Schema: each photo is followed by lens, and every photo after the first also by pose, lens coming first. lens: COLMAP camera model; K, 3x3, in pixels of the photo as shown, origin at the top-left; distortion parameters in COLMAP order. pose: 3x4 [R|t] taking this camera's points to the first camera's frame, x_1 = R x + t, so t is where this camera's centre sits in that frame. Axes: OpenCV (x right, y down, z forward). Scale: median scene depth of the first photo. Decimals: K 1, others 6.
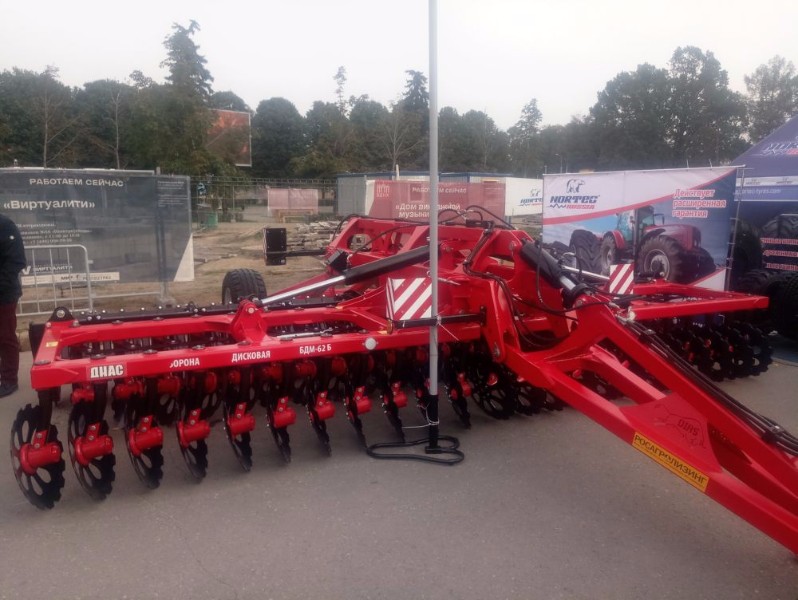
lens RADIAL K [[608.0, 0, 401.4], [0, 608.0, 299.0], [0, 0, 1]] dist [0.020350, -0.008390]
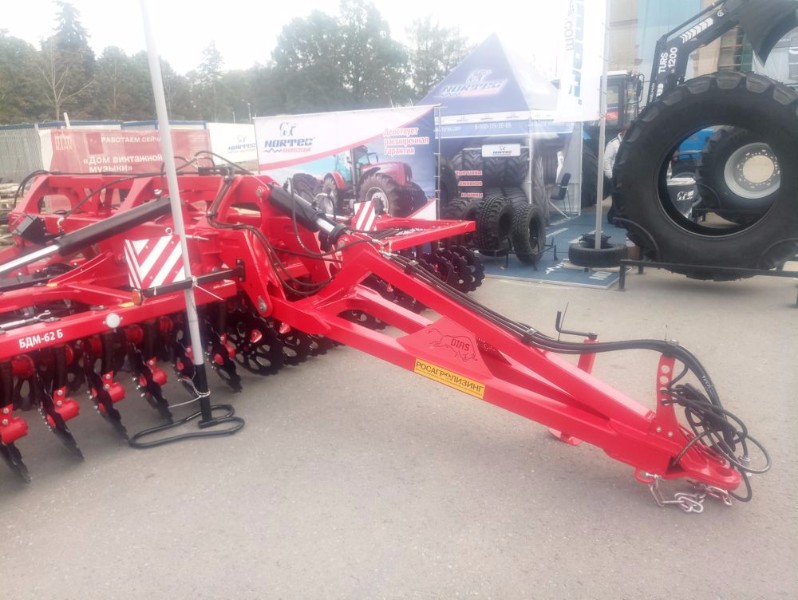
lens RADIAL K [[608.0, 0, 401.4], [0, 608.0, 299.0], [0, 0, 1]] dist [0.020350, -0.008390]
pose [[0.883679, -0.156617, 0.441115, -0.039054], [0.120189, 0.986688, 0.109549, -0.000659], [-0.452400, -0.043789, 0.890739, 0.037712]]
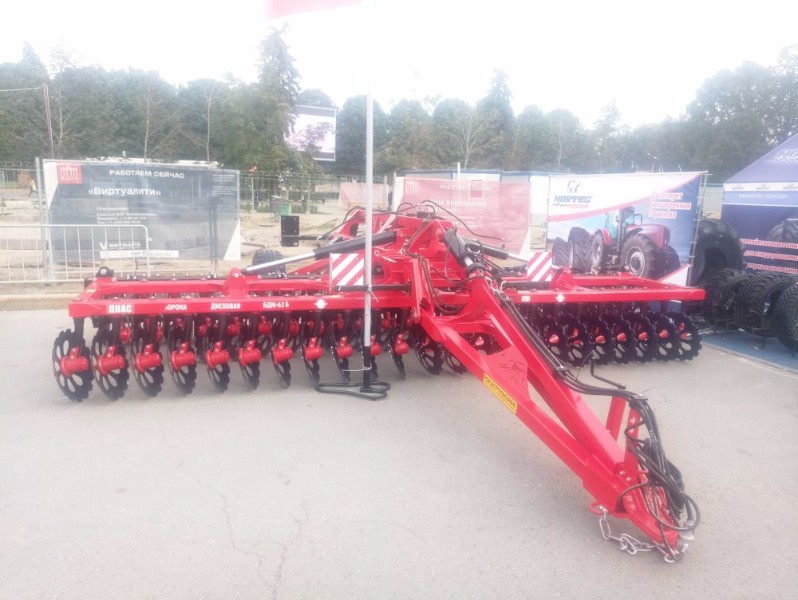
lens RADIAL K [[608.0, 0, 401.4], [0, 608.0, 299.0], [0, 0, 1]] dist [0.020350, -0.008390]
pose [[0.989949, 0.048554, -0.132826, 0.171561], [-0.047760, 0.998817, 0.009158, 0.025051], [0.133114, -0.002722, 0.991097, -0.155189]]
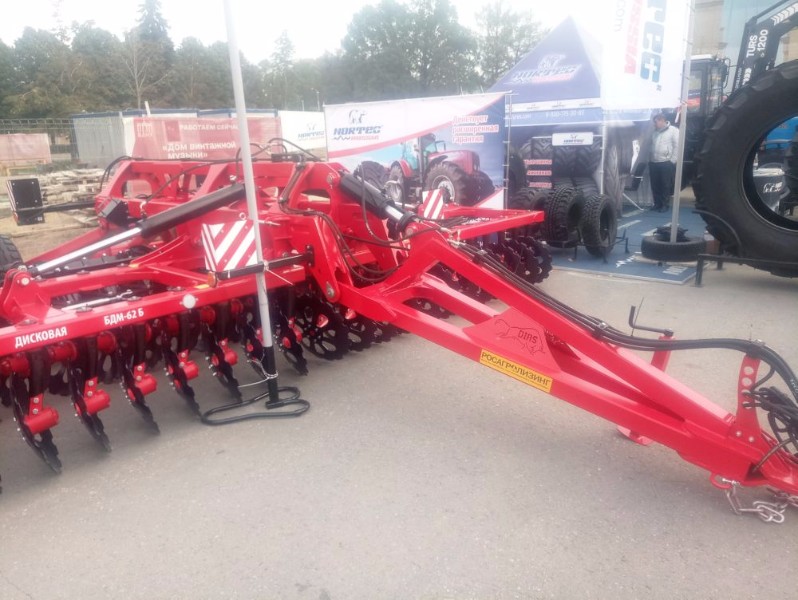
lens RADIAL K [[608.0, 0, 401.4], [0, 608.0, 299.0], [0, 0, 1]] dist [0.020350, -0.008390]
pose [[0.927550, -0.136961, 0.347696, -0.042518], [0.102371, 0.987951, 0.116069, -0.000590], [-0.359404, -0.072065, 0.930395, 0.041266]]
